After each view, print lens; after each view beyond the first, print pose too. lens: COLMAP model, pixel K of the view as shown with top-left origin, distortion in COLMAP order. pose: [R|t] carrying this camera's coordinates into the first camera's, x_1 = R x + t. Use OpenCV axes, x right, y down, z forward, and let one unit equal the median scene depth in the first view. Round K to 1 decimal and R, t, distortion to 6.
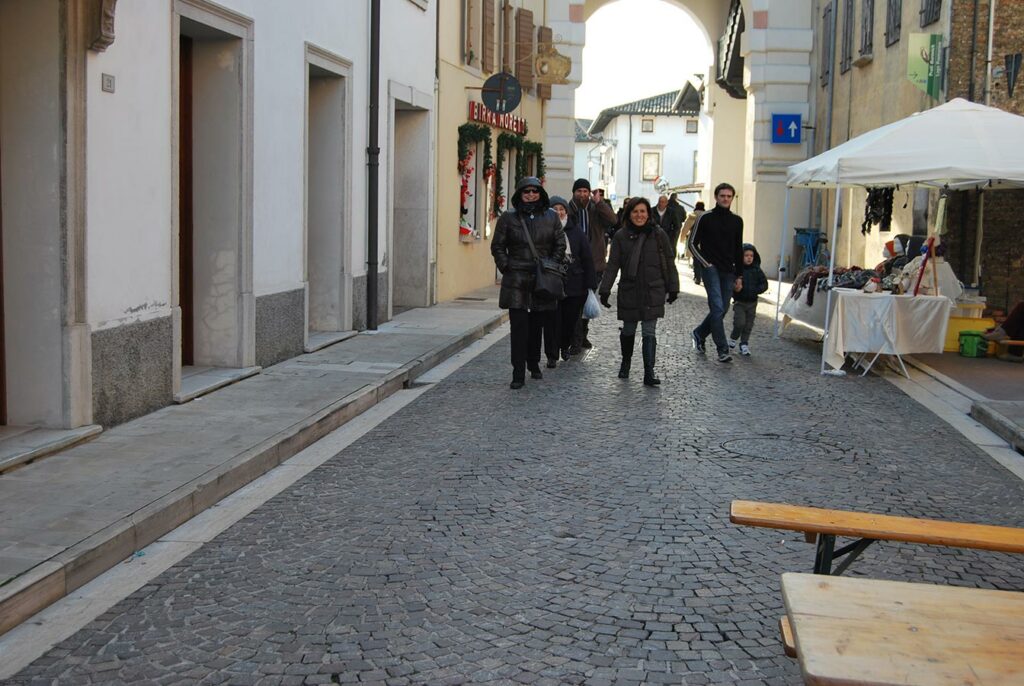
lens RADIAL K [[1155.9, 0, 512.0], [0, 1155.9, 343.0], [0, 0, 1]] dist [-0.060158, 0.006567]
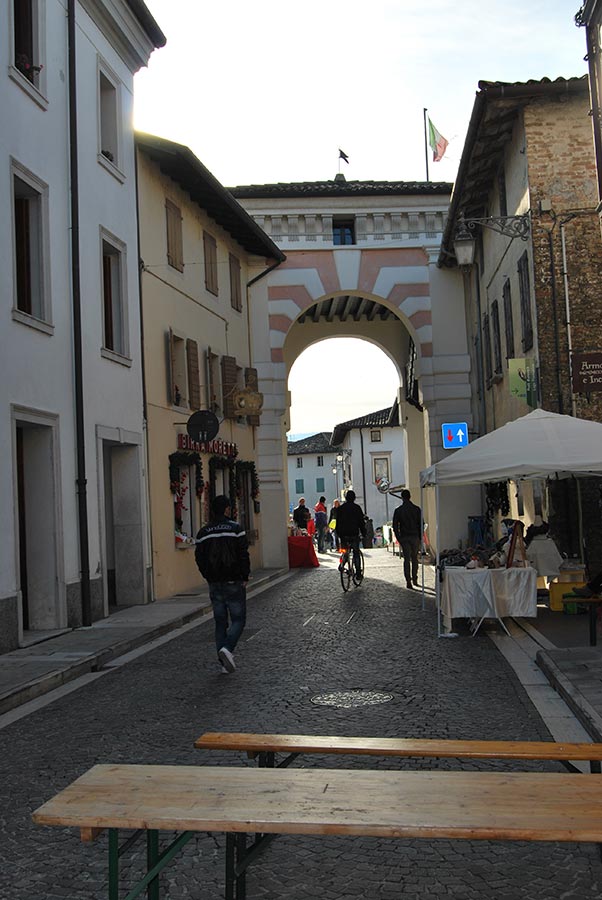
lens RADIAL K [[1015.9, 0, 301.0], [0, 1015.9, 450.0], [0, 0, 1]] dist [-0.060158, 0.006567]
pose [[0.997673, -0.067246, 0.011265, 0.112021], [0.068180, 0.982331, -0.174290, 0.007801], [0.000655, 0.174652, 0.984630, -0.094372]]
